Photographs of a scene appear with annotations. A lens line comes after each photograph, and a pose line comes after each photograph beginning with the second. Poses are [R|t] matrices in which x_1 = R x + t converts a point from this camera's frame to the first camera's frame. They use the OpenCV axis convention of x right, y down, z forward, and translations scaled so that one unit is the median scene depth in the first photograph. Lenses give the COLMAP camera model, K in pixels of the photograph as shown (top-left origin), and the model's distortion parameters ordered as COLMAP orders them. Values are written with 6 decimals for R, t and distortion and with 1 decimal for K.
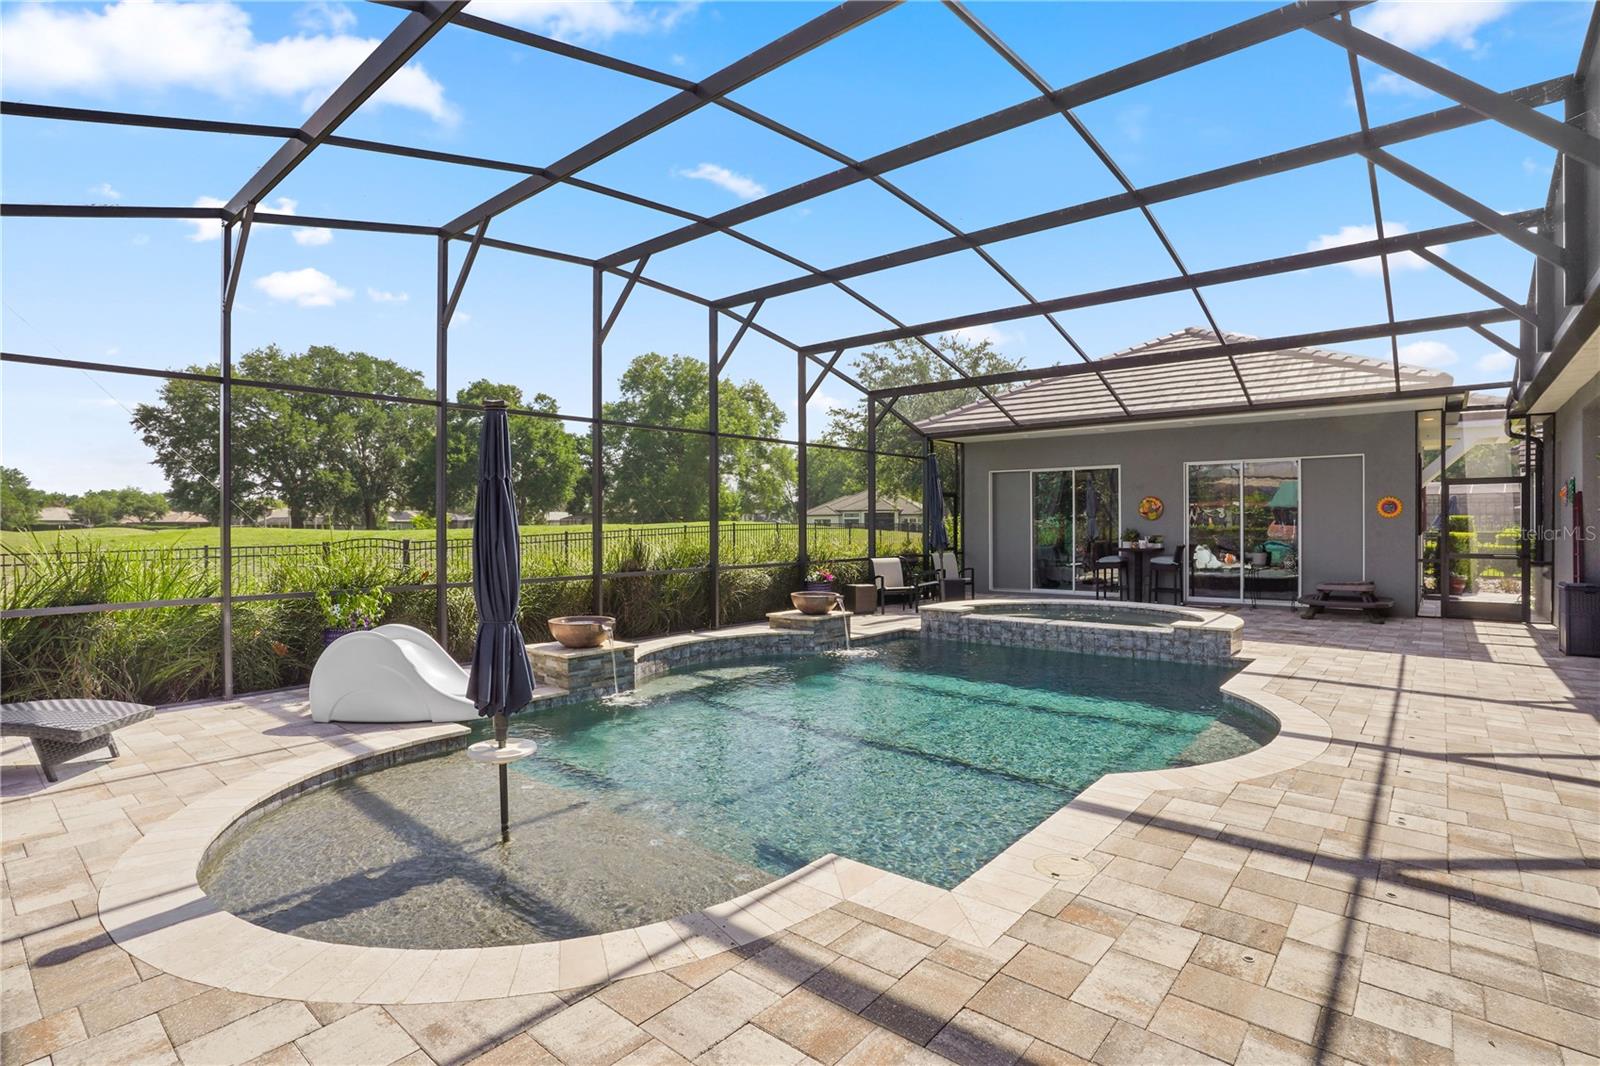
lens RADIAL K [[781.0, 0, 800.0], [0, 781.0, 533.0], [0, 0, 1]] dist [-0.037827, 0.000563]
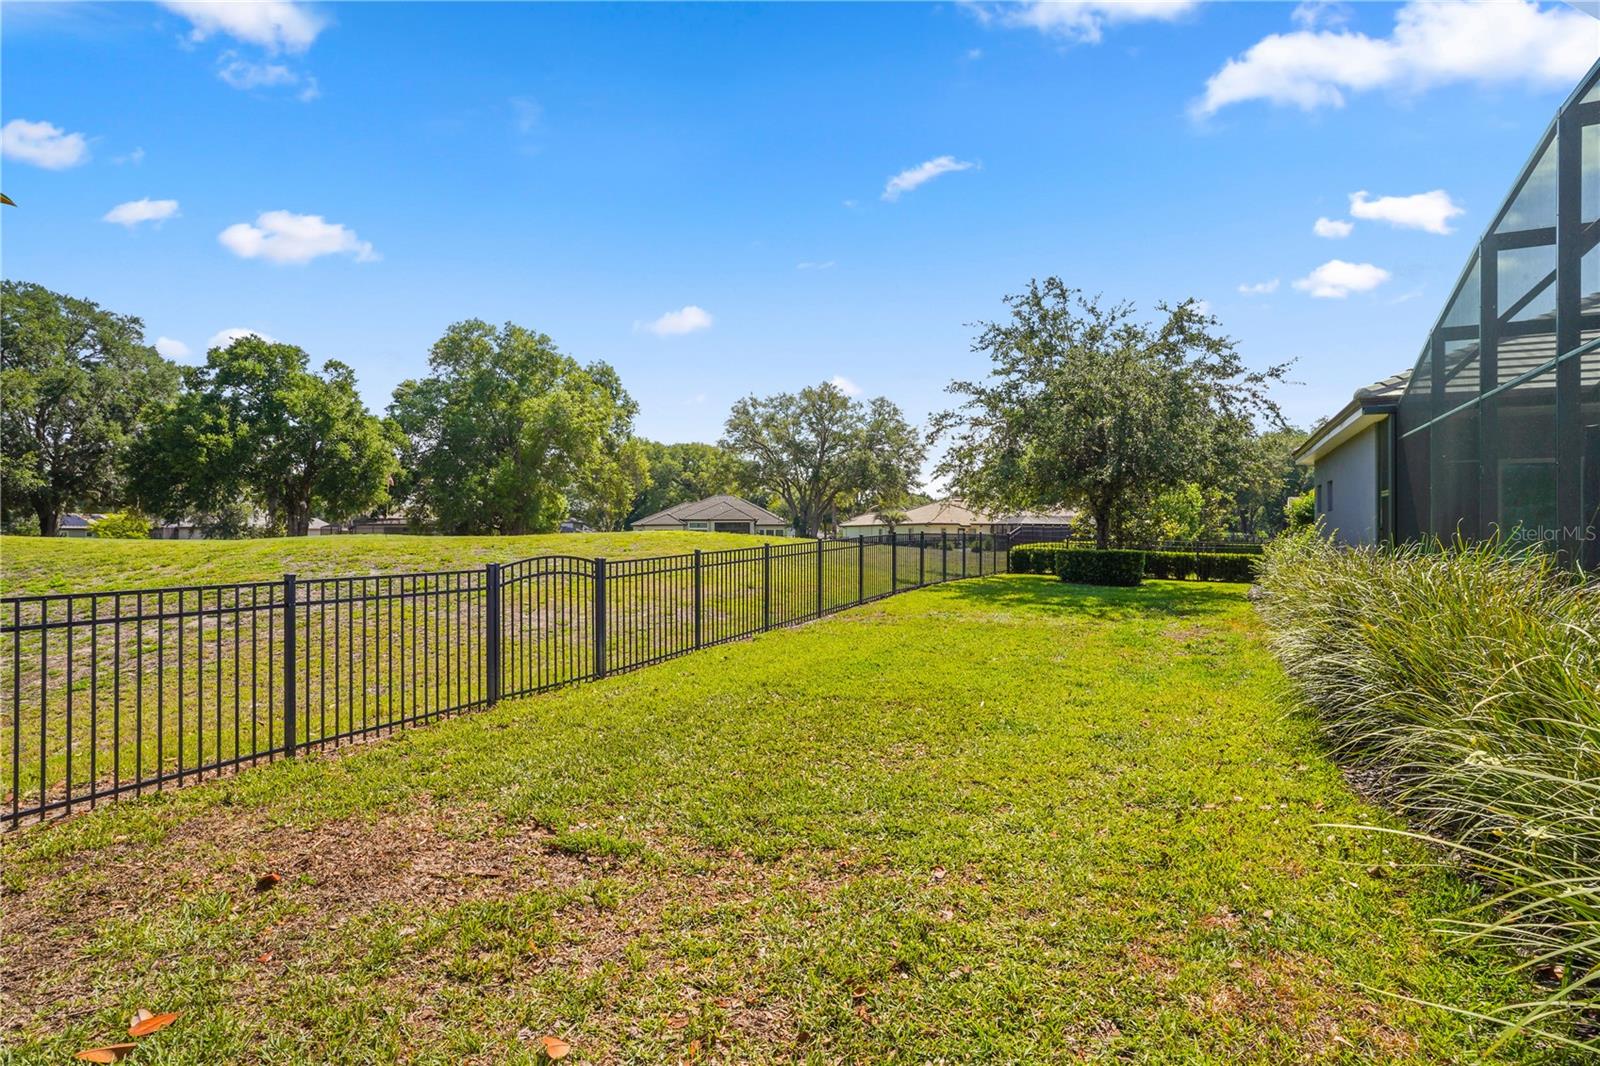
lens RADIAL K [[853.8, 0, 800.0], [0, 853.8, 533.0], [0, 0, 1]] dist [0.004879, 0.001030]
pose [[0.967871, 0.002936, 0.251432, -0.099150], [0.000738, 0.999894, -0.014520, 0.000232], [-0.251448, 0.014239, 0.967766, 0.084631]]
